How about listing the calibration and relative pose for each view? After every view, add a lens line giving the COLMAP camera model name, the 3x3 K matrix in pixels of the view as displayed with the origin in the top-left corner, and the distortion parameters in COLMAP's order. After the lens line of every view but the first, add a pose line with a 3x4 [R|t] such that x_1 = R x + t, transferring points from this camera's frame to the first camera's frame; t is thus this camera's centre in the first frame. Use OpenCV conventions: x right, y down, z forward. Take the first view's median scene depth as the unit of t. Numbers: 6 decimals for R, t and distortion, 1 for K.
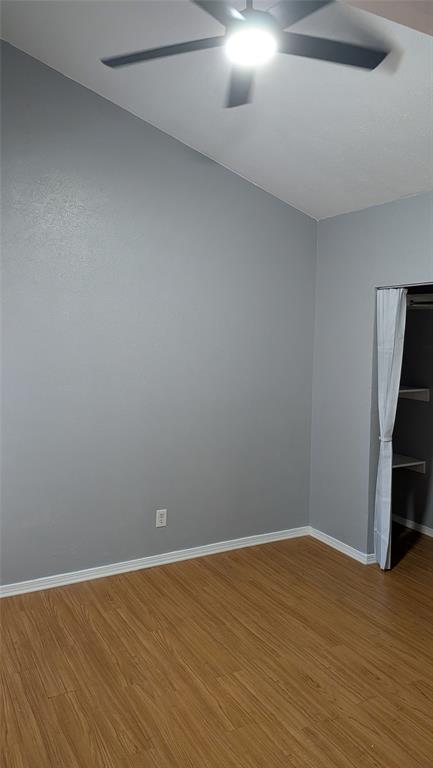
lens RADIAL K [[566.5, 0, 217.9], [0, 566.5, 388.6], [0, 0, 1]] dist [0.080138, -0.138868]
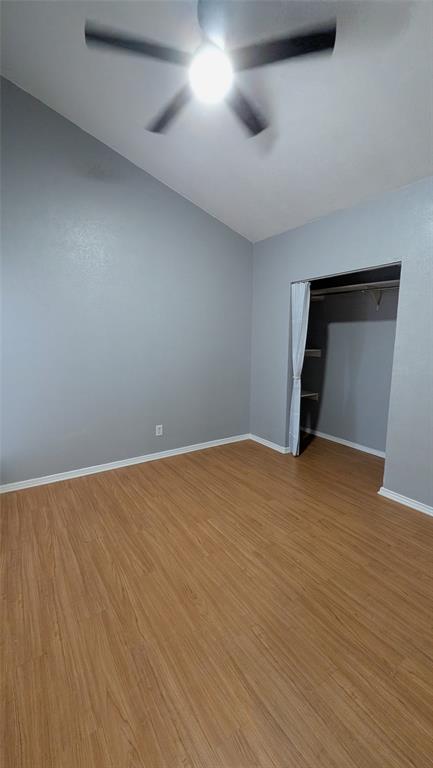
lens RADIAL K [[315.8, 0, 217.2], [0, 315.8, 389.7], [0, 0, 1]] dist [0.001934, 0.000092]
pose [[0.996864, -0.019937, 0.076577, -0.003494], [0.014988, 0.997794, 0.064668, 0.069635], [-0.077698, -0.063318, 0.994964, 0.130929]]
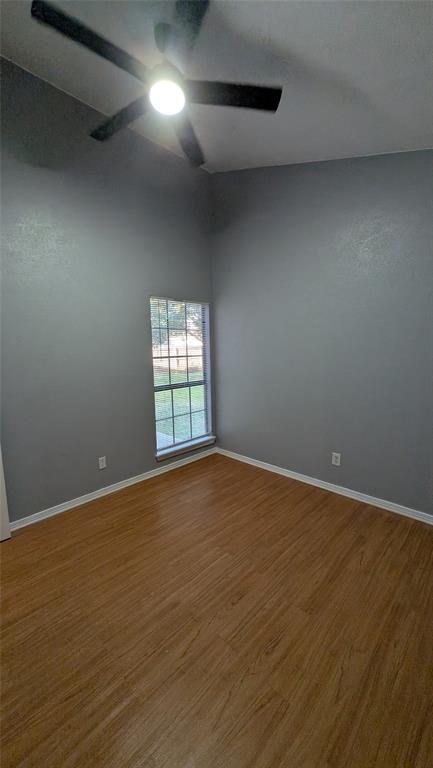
lens RADIAL K [[297.1, 0, 219.0], [0, 297.1, 378.9], [0, 0, 1]] dist [-0.006375, 0.000005]
pose [[0.285643, 0.093863, -0.953728, 0.566827], [-0.080711, 0.994012, 0.073655, 0.009777], [0.954931, 0.055937, 0.291509, 0.612204]]
